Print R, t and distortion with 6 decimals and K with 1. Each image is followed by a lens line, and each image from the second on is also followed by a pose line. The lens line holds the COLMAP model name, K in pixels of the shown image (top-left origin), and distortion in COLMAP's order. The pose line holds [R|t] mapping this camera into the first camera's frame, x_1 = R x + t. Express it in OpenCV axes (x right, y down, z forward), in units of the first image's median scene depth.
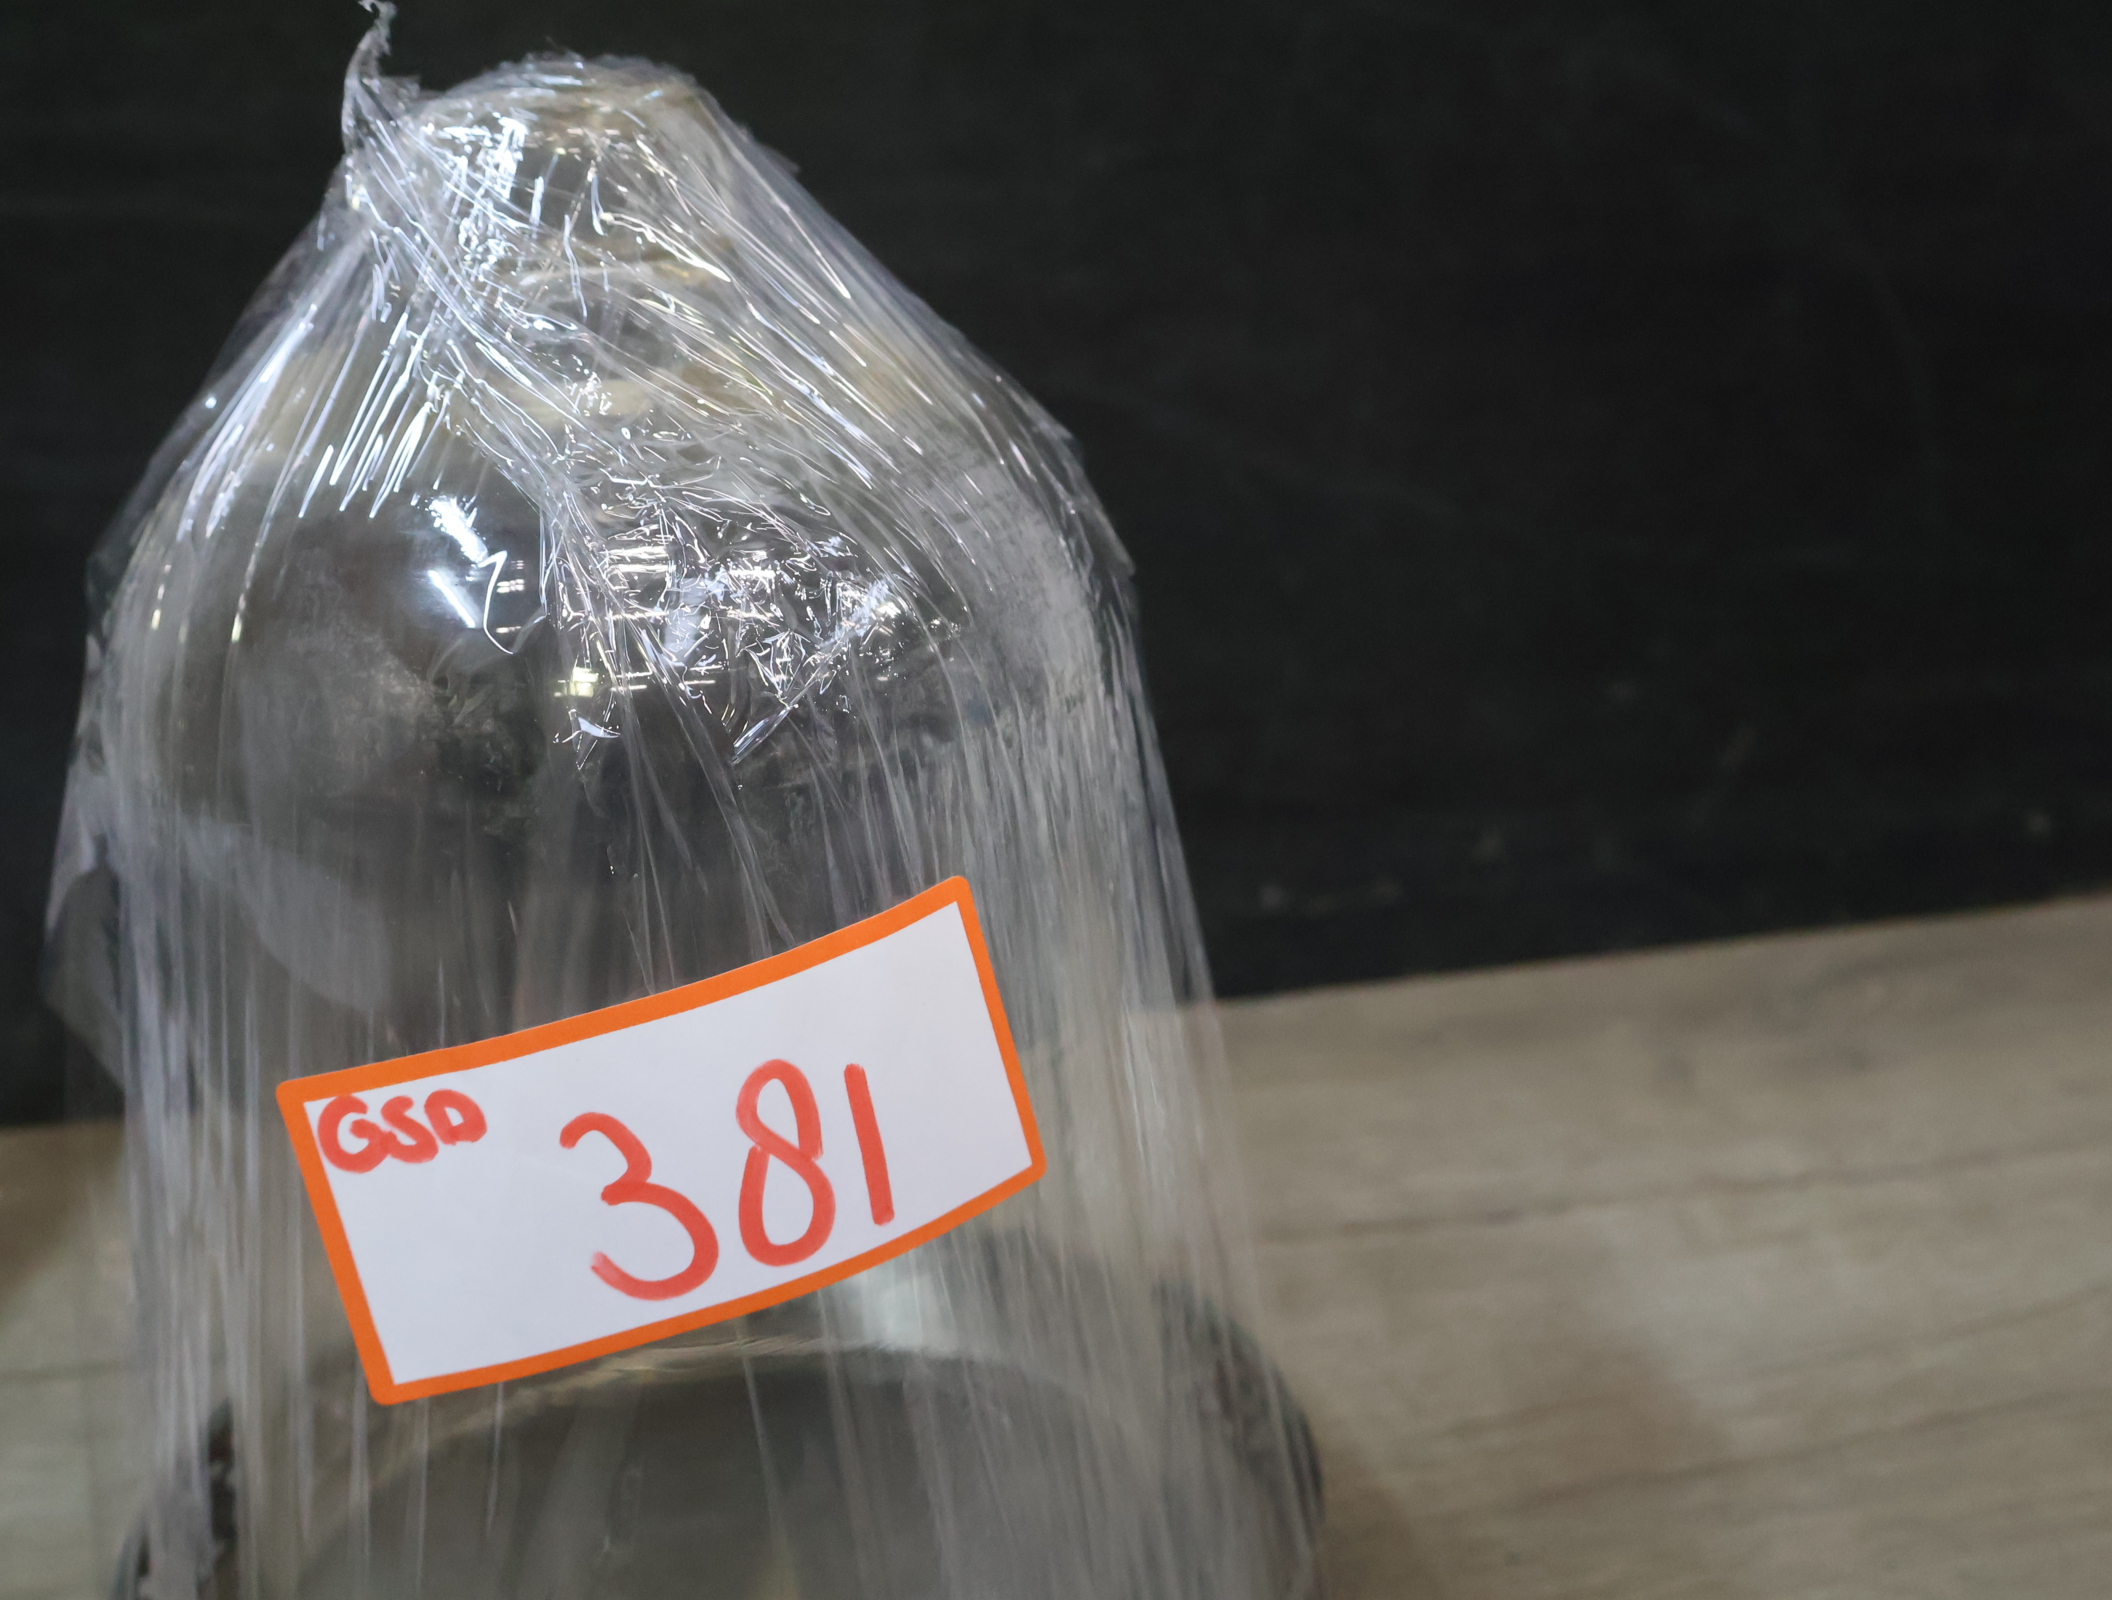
lens RADIAL K [[2561.1, 0, 1037.5], [0, 2561.1, 804.3], [0, 0, 1]] dist [0.004619, 0.000000]
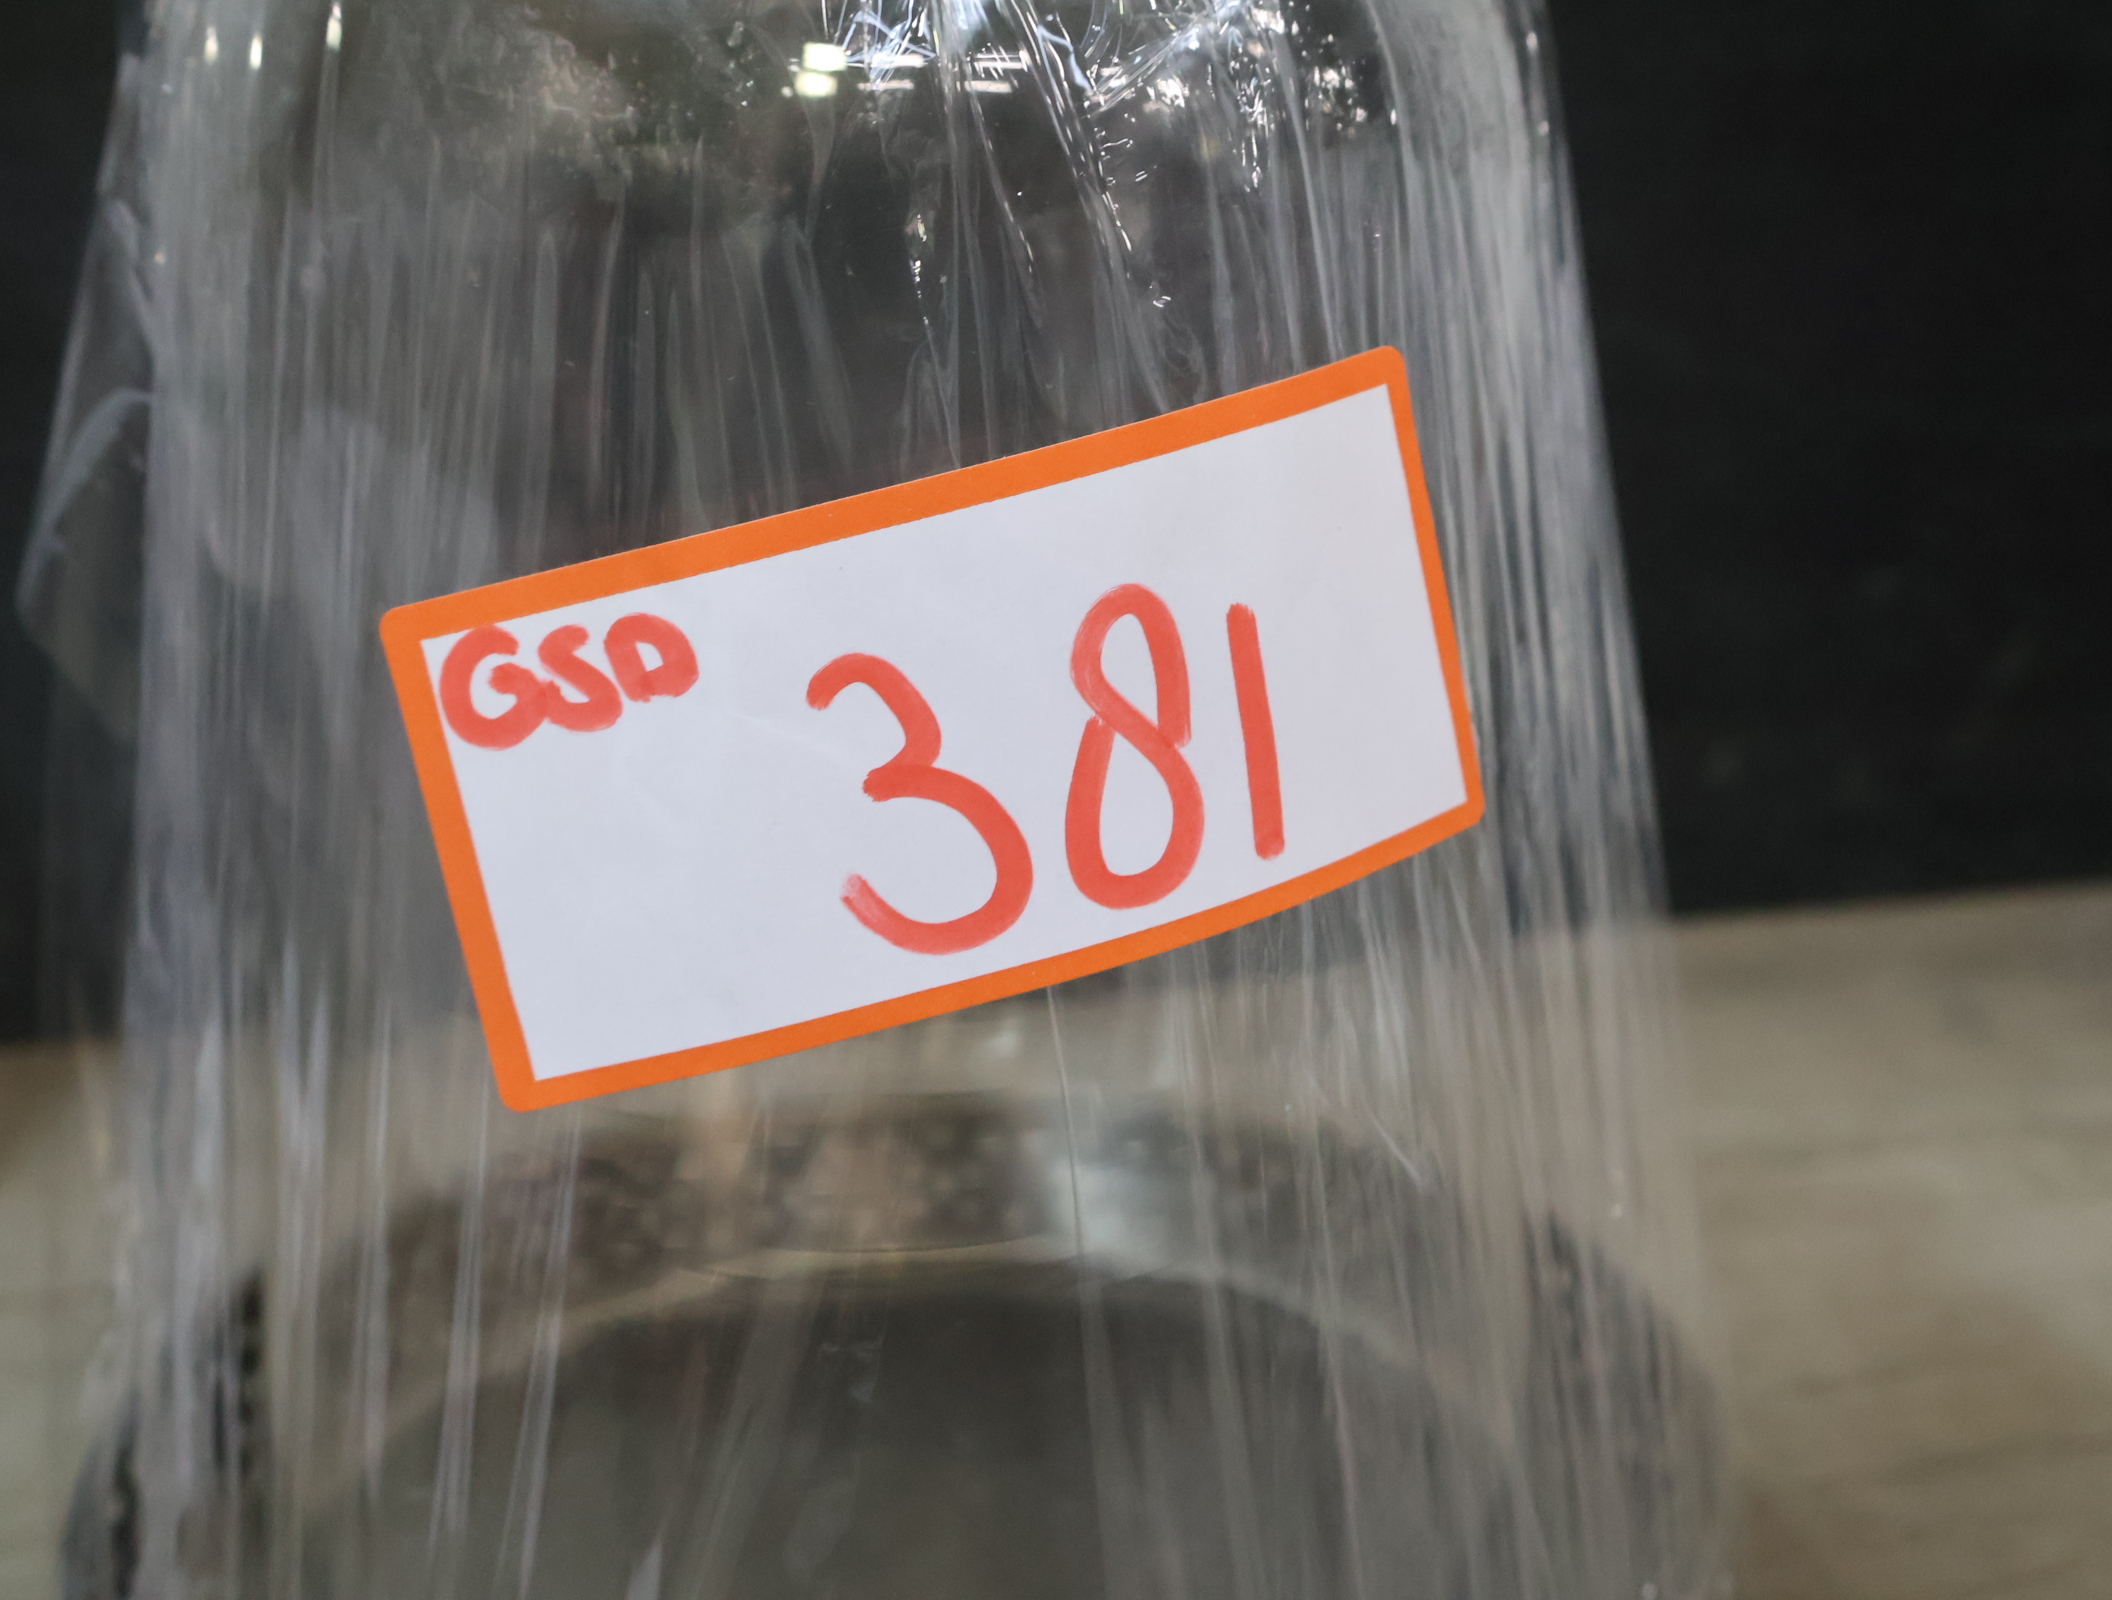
lens RADIAL K [[2561.1, 0, 1045.2], [0, 2561.1, 807.4], [0, 0, 1]] dist [0.004619, 0.000000]
pose [[0.999532, 0.022936, 0.020248, -0.136081], [-0.021326, 0.996848, -0.076410, 0.207987], [-0.021937, 0.075943, 0.996871, 0.332943]]
